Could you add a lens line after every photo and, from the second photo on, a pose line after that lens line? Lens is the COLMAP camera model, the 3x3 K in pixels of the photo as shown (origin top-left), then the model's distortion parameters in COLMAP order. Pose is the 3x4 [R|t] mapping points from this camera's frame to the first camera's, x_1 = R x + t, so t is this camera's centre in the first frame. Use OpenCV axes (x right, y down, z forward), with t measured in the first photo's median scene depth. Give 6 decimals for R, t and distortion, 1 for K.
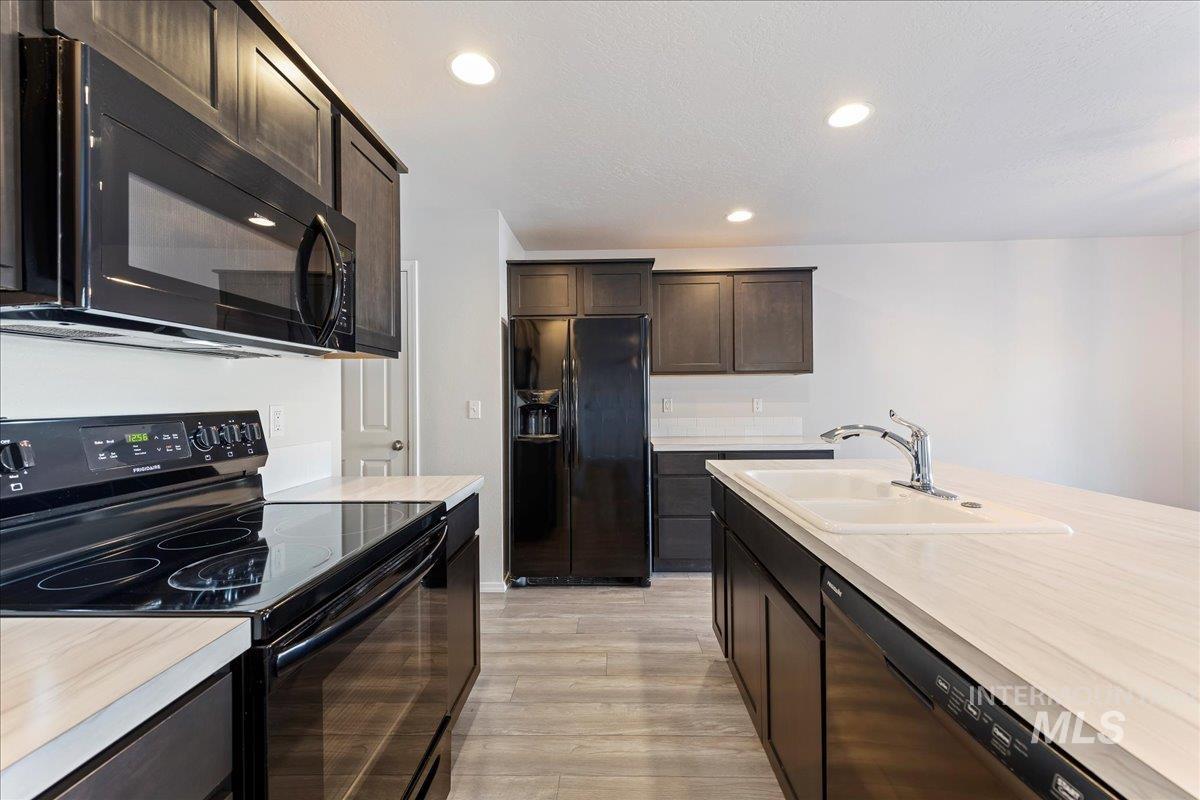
lens RADIAL K [[472.6, 0, 599.2], [0, 472.6, 399.0], [0, 0, 1]] dist [-0.001906, -0.000378]
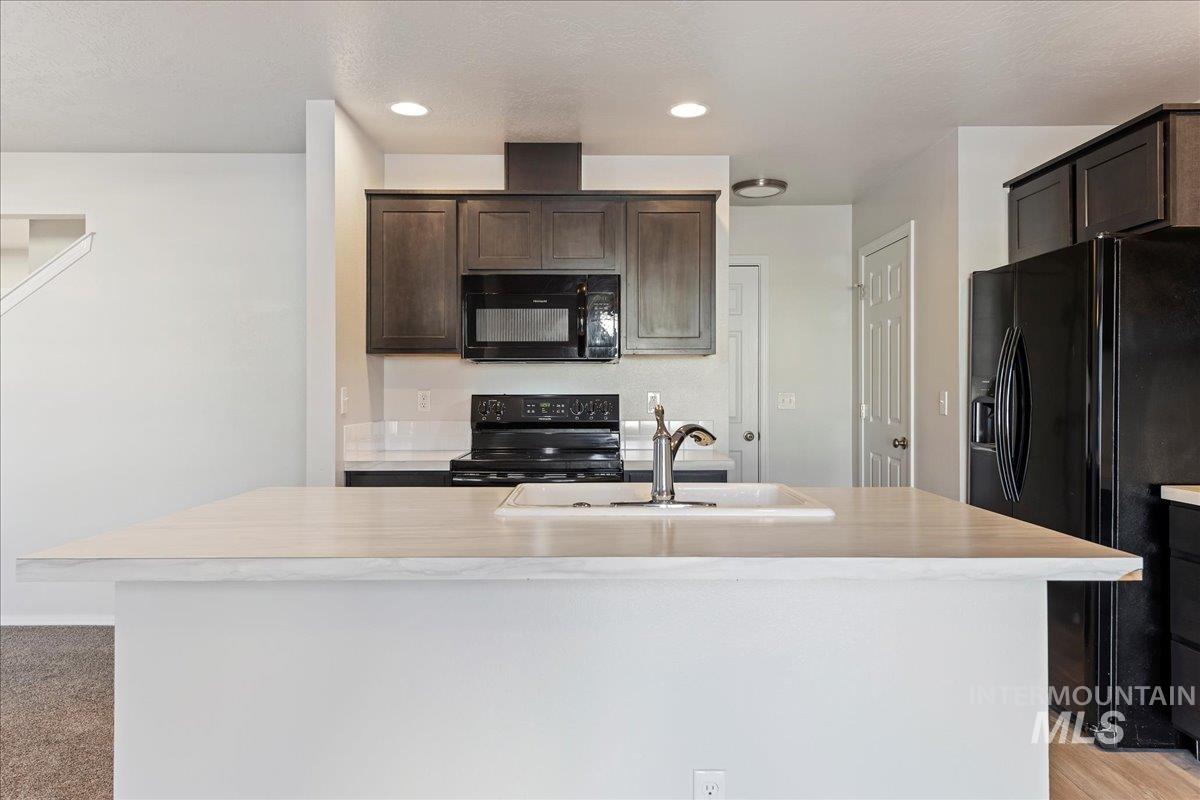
lens RADIAL K [[803.1, 0, 598.0], [0, 803.1, 390.6], [0, 0, 1]] dist [0.020643, 0.002496]
pose [[0.013174, 0.007550, -0.999885, 1.594245], [-0.003818, 0.999965, 0.007500, -0.008050], [0.999906, 0.003719, 0.013202, 0.681129]]
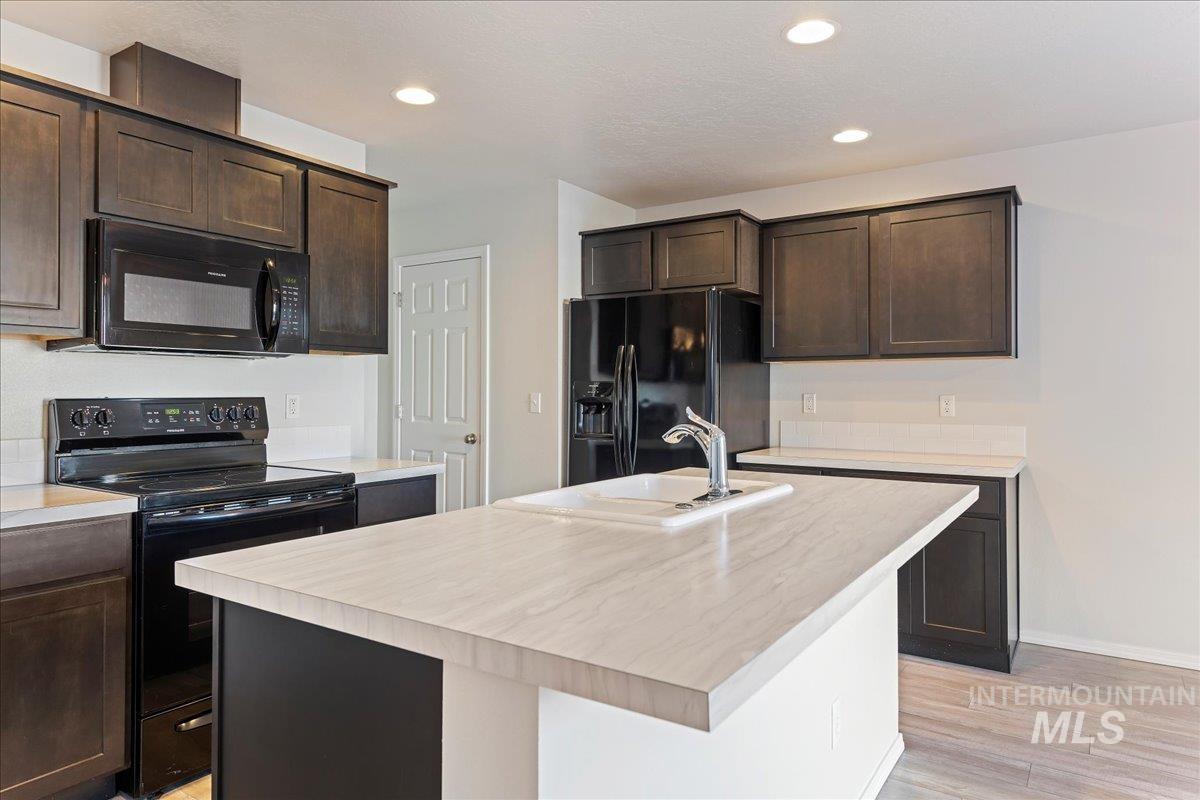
lens RADIAL K [[740.2, 0, 597.1], [0, 740.2, 394.5], [0, 0, 1]] dist [-0.001591, -0.000290]
pose [[0.843256, 0.012302, -0.537371, 0.945514], [-0.011406, 0.999922, 0.004992, -0.004468], [0.537390, 0.001919, 0.843331, -0.218970]]
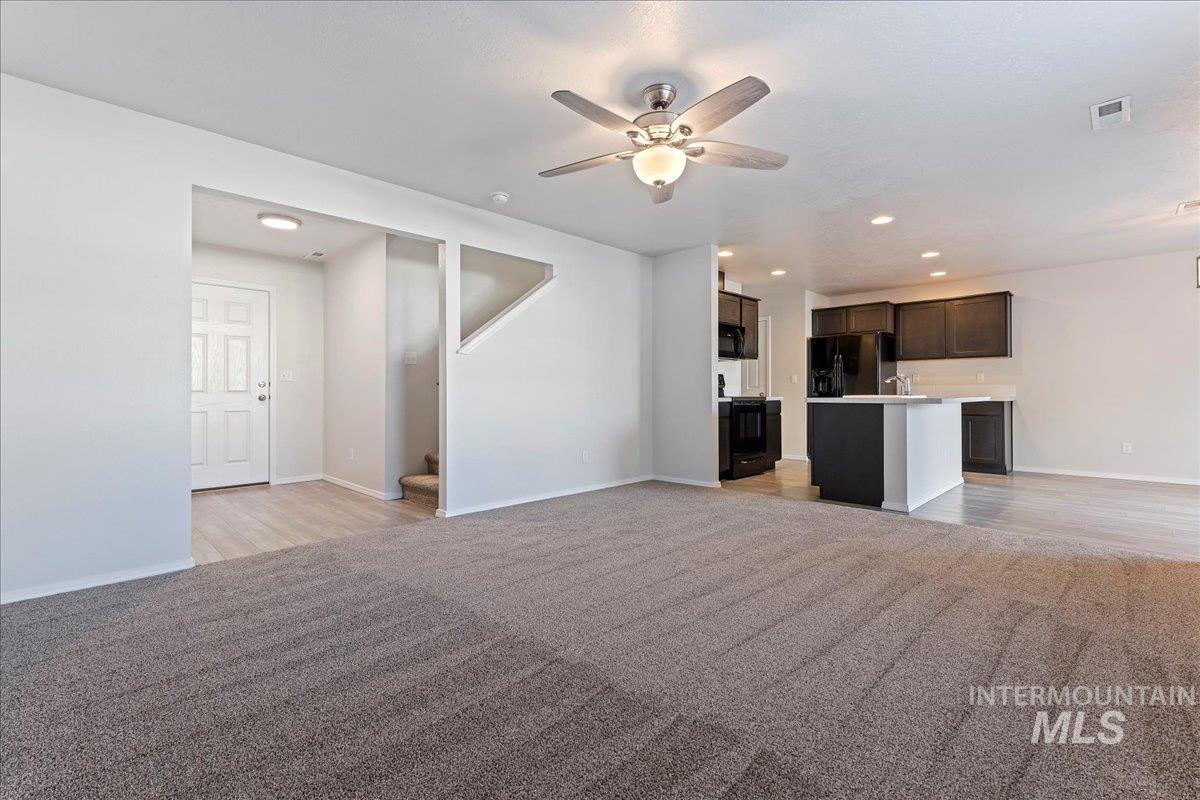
lens RADIAL K [[523.5, 0, 593.6], [0, 523.5, 394.2], [0, 0, 1]] dist [-0.002777, -0.000490]
pose [[0.720785, 0.008943, -0.693101, 1.227619], [-0.007334, 0.999959, 0.005275, 0.136979], [0.693119, 0.001282, 0.720822, -2.313372]]
